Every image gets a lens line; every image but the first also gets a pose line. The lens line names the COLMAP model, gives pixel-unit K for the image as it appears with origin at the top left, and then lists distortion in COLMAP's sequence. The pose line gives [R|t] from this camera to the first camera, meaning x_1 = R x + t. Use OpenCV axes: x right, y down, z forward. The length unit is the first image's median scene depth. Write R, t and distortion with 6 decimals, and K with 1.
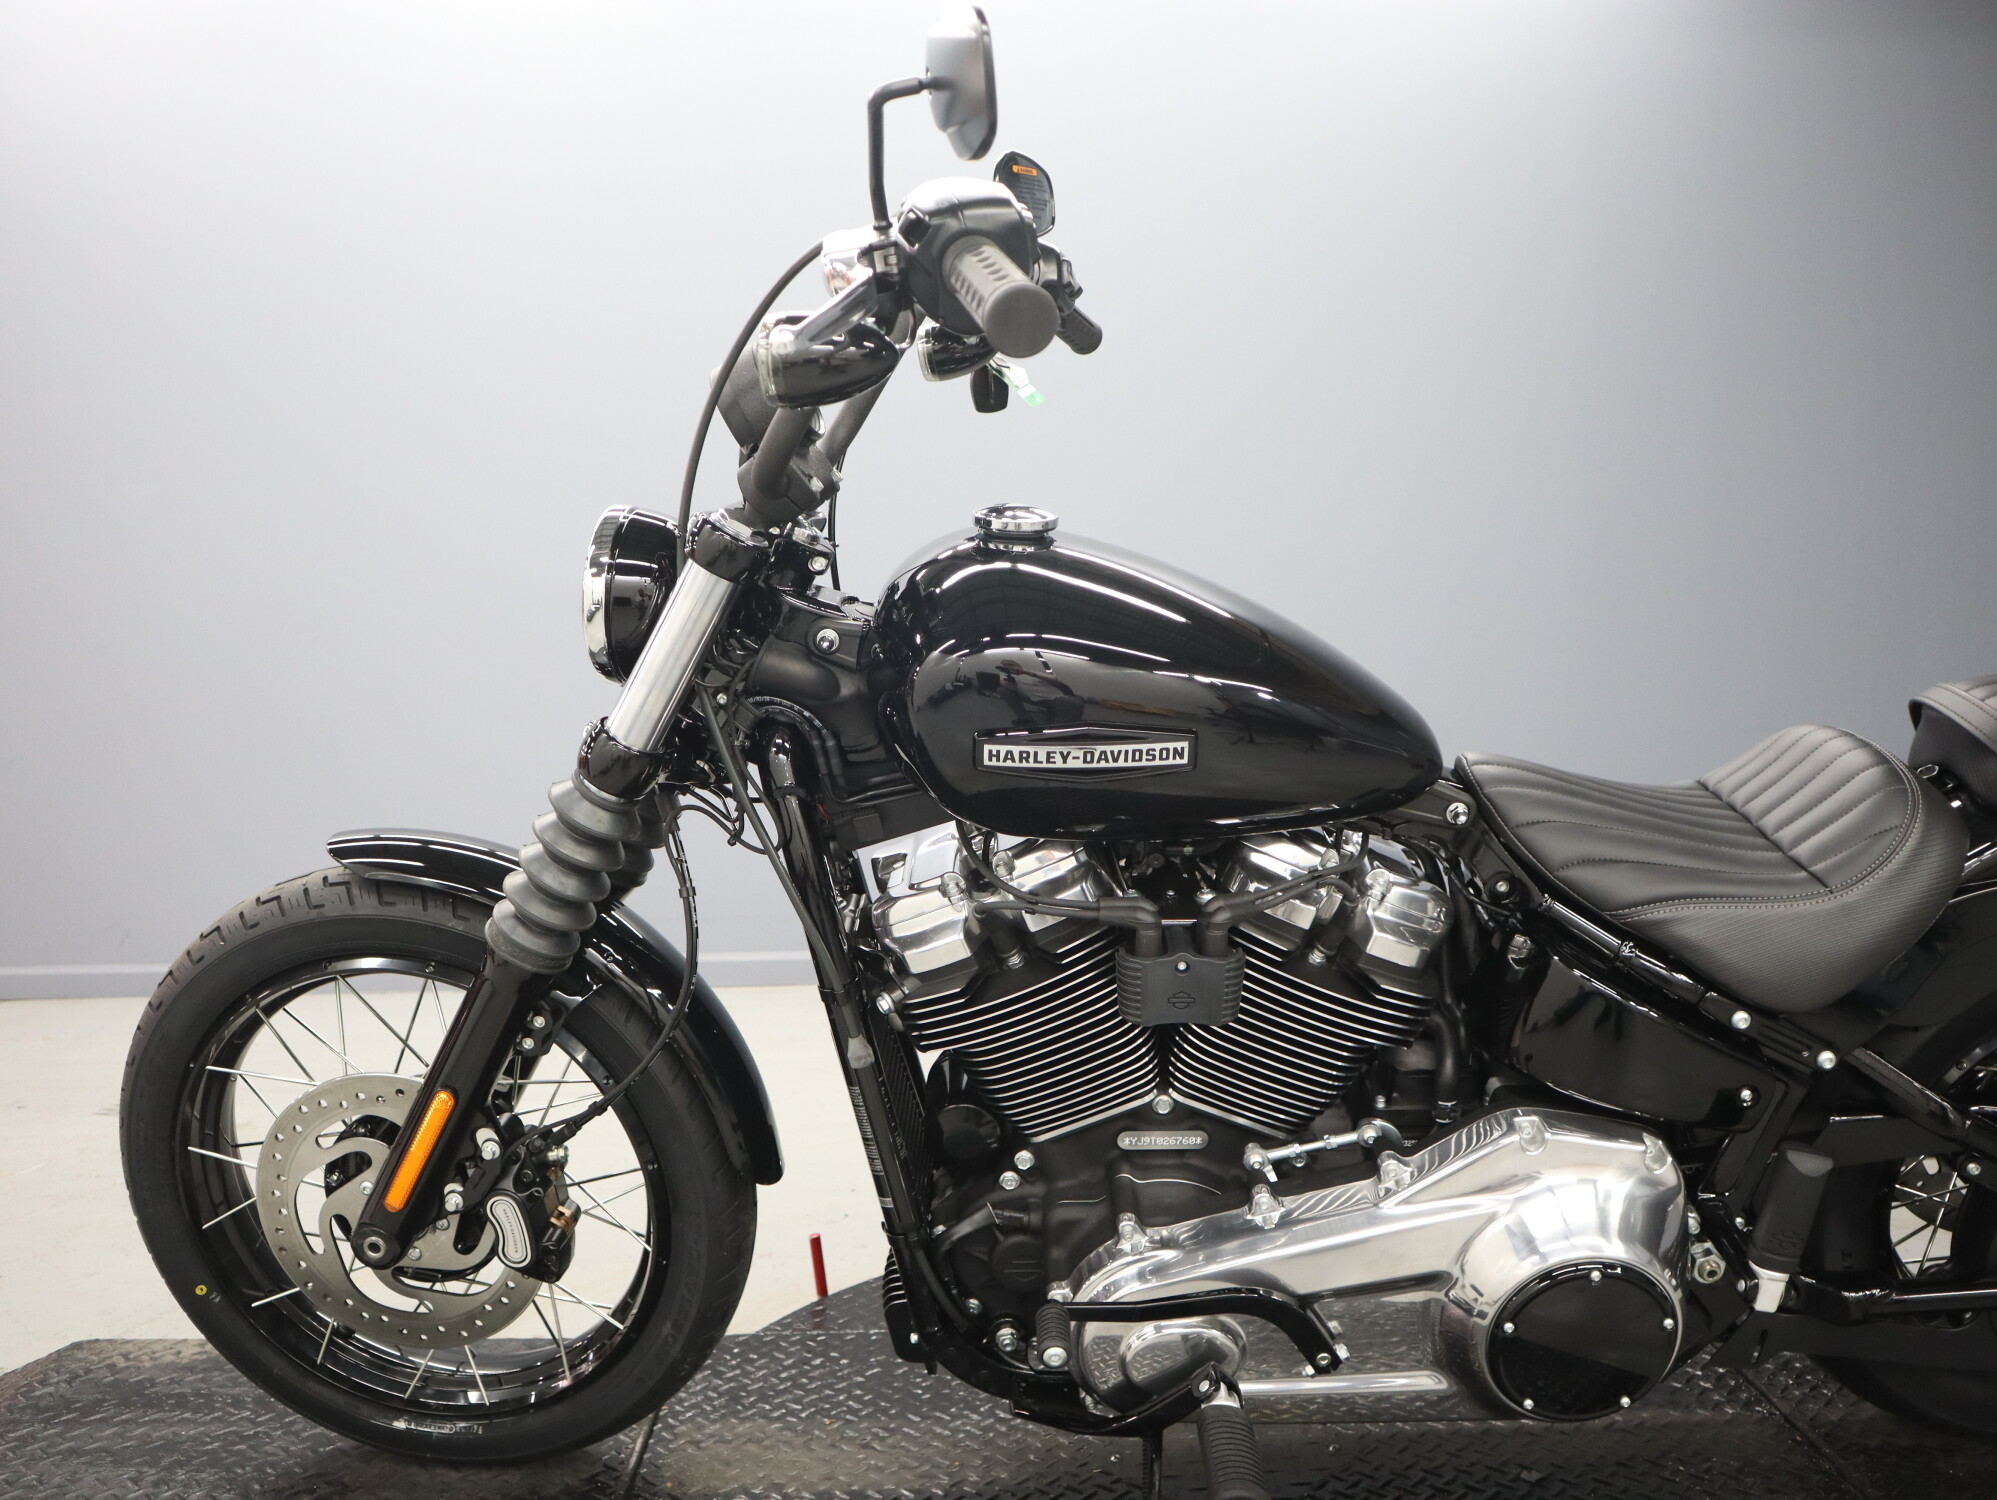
lens RADIAL K [[1578.9, 0, 994.8], [0, 1578.9, 763.8], [0, 0, 1]] dist [-0.120816, 0.077037]
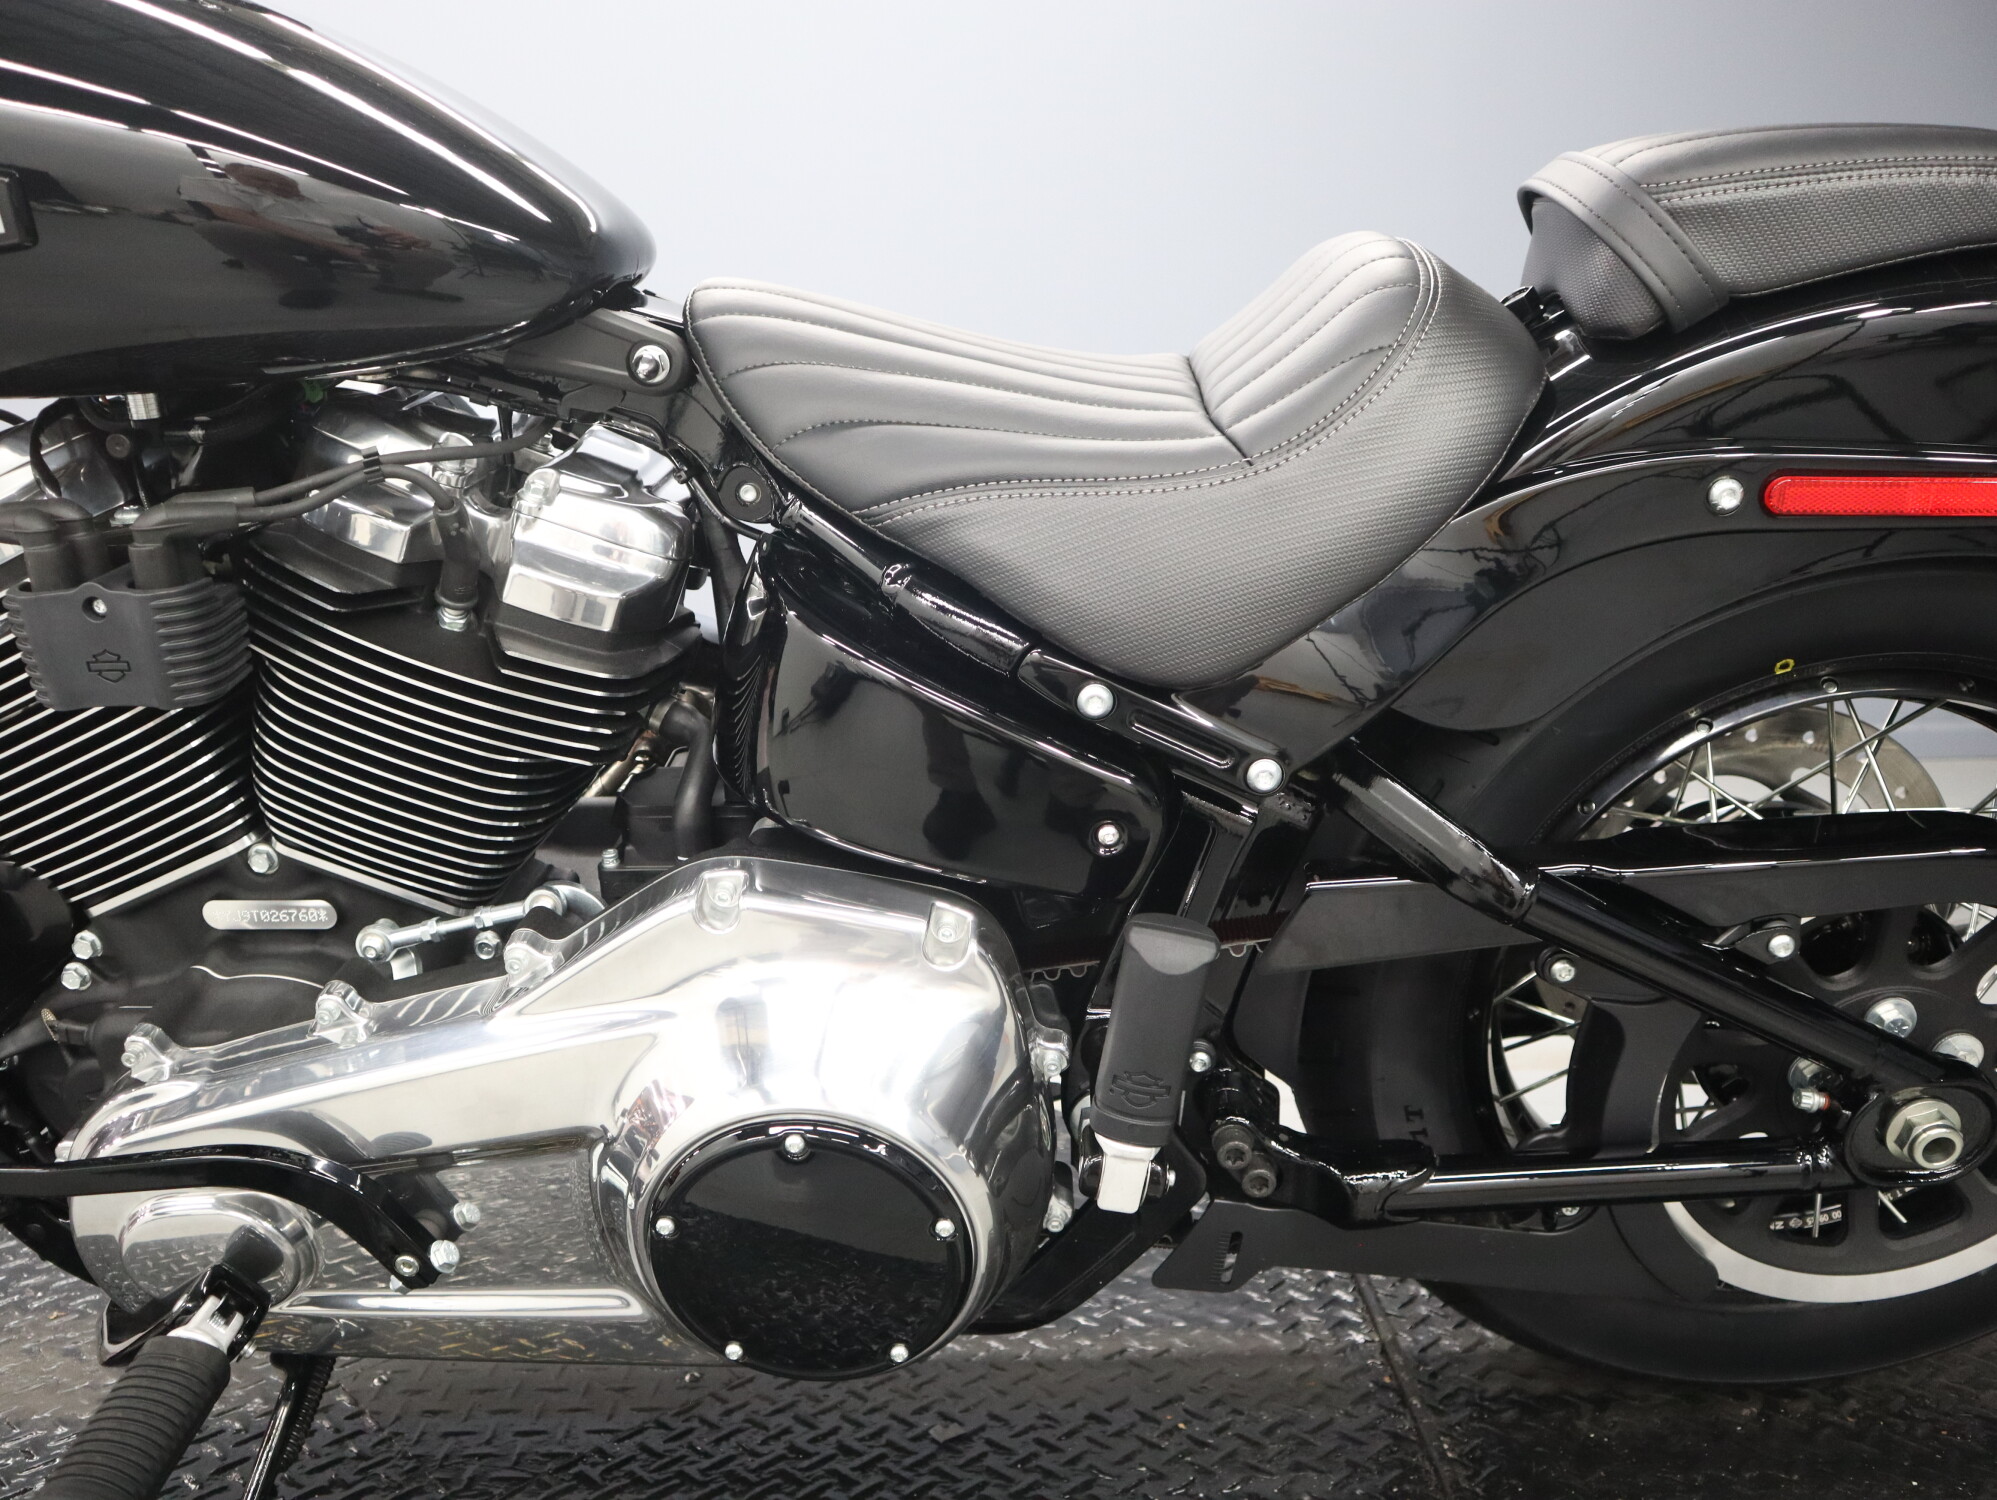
lens RADIAL K [[1578.9, 0, 994.8], [0, 1578.9, 763.8], [0, 0, 1]] dist [-0.120816, 0.077037]
pose [[0.999584, -0.007430, -0.027884, 0.437160], [0.010051, 0.995420, 0.095072, 0.126406], [0.027050, -0.095313, 0.995080, 0.400290]]
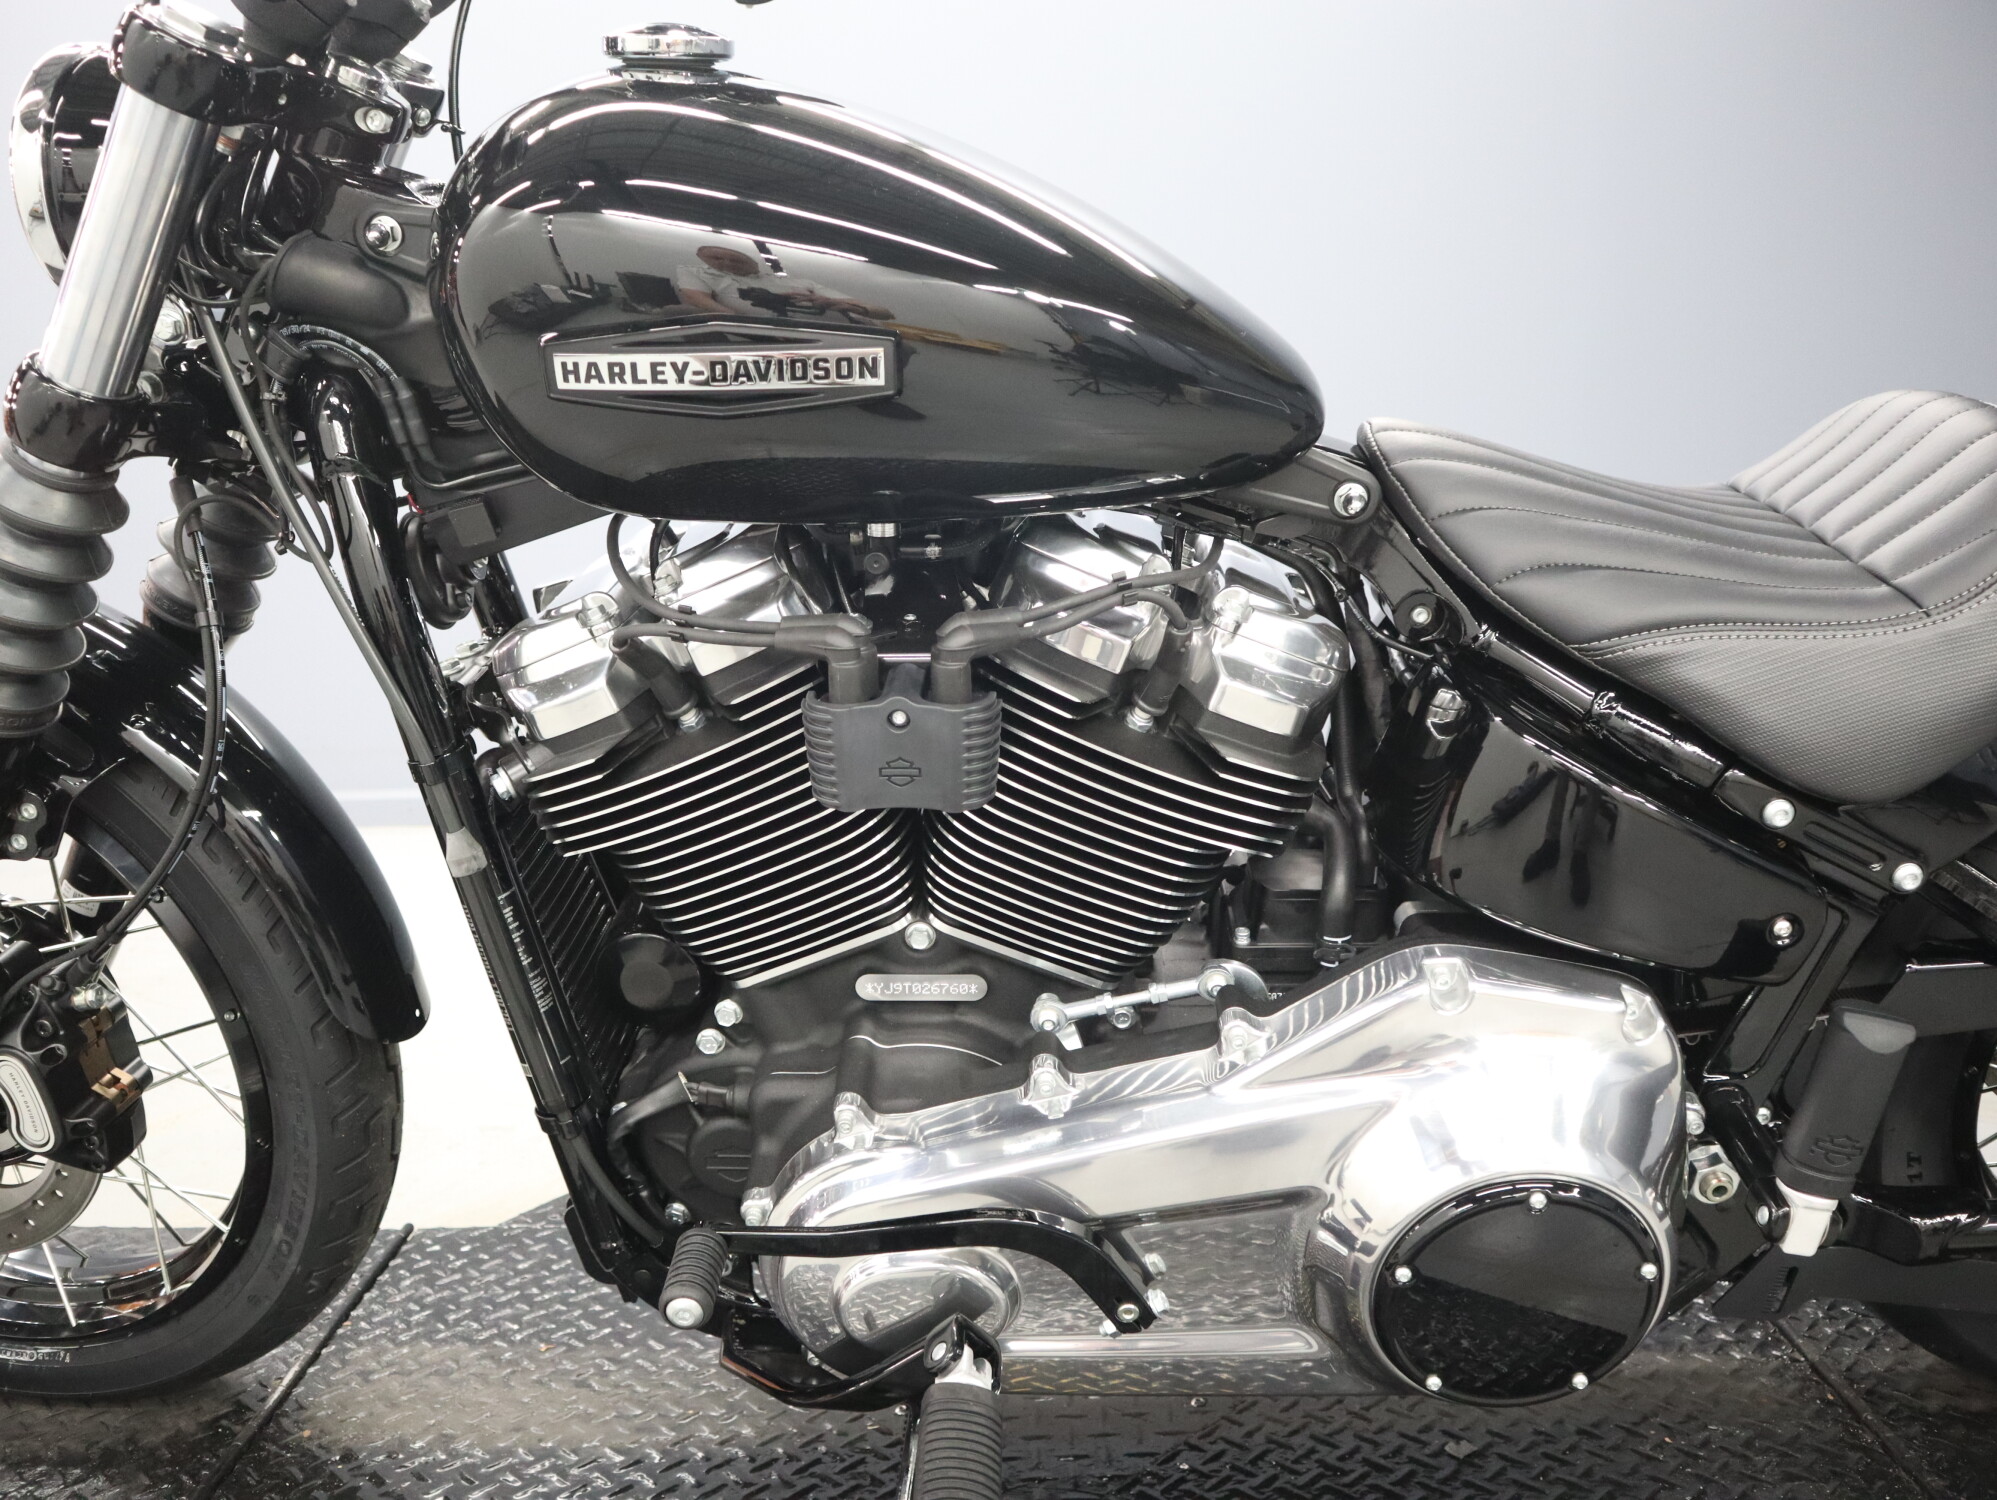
lens RADIAL K [[1578.9, 0, 994.8], [0, 1578.9, 763.8], [0, 0, 1]] dist [-0.120816, 0.077037]
pose [[0.999835, 0.002366, -0.018030, 0.157298], [-0.000693, 0.995736, 0.092241, 0.081182], [0.018172, -0.092213, 0.995573, 0.330412]]
